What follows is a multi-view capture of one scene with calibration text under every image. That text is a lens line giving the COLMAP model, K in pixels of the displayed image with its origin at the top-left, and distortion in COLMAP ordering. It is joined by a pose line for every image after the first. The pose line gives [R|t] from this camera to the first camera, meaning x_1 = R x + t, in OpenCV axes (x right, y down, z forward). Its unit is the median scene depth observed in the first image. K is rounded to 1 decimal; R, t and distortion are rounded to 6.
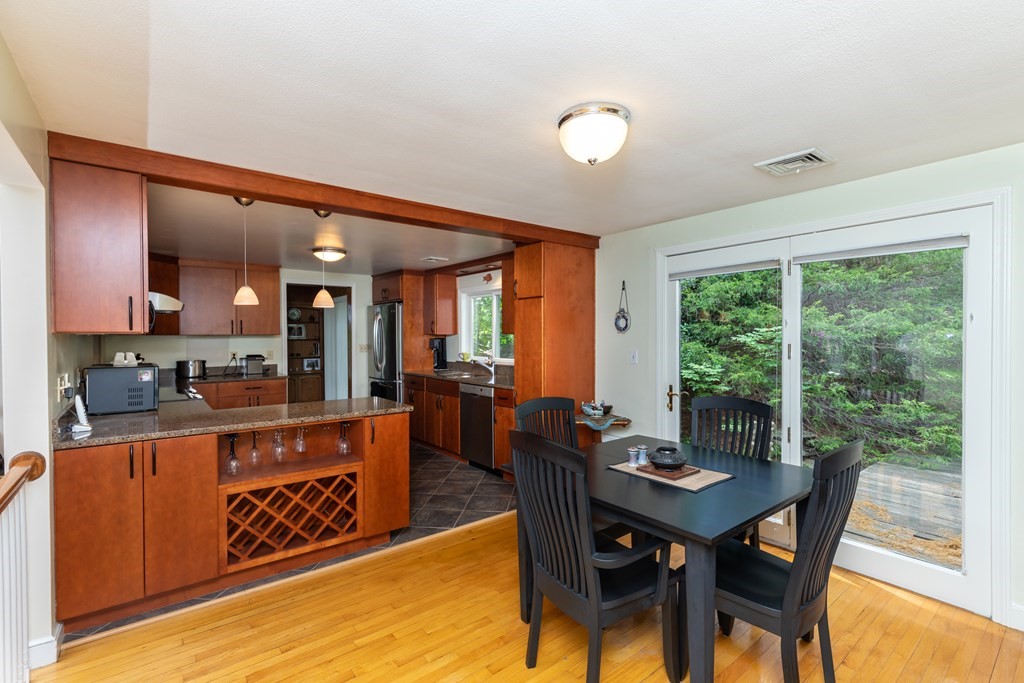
lens RADIAL K [[465.5, 0, 515.0], [0, 465.5, 341.9], [0, 0, 1]] dist [0.001006, 0.000099]
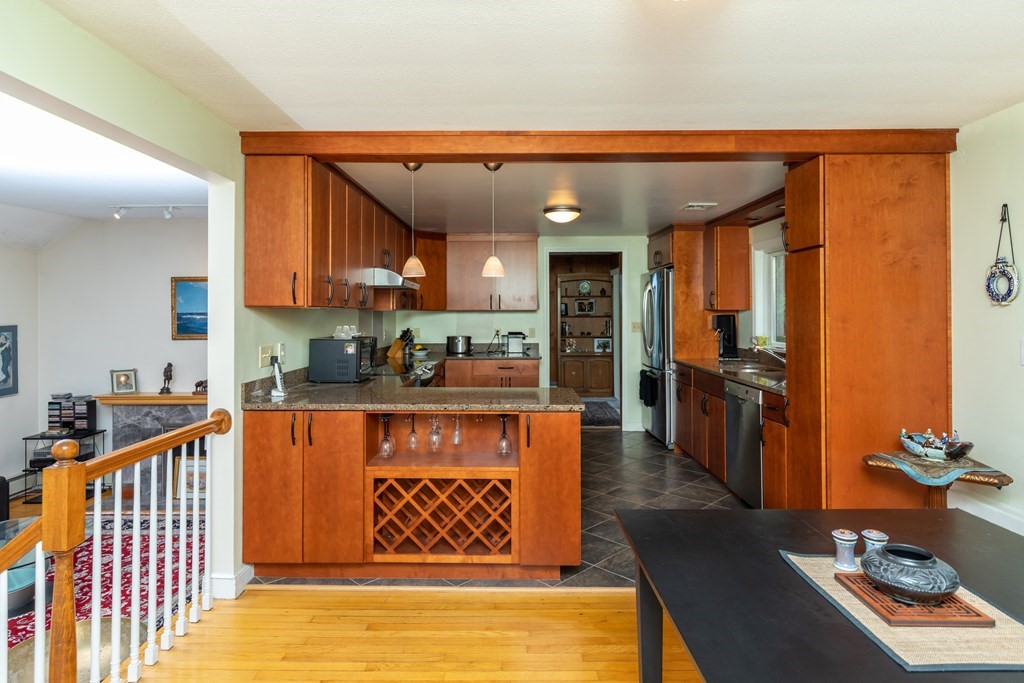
lens RADIAL K [[571.5, 0, 512.2], [0, 571.5, 306.4], [0, 0, 1]] dist [0.003498, -0.002343]
pose [[0.779205, -0.004674, -0.626752, 0.258854], [-0.010648, 0.999729, -0.020693, 0.001259], [0.626679, 0.022797, 0.778944, 0.208011]]
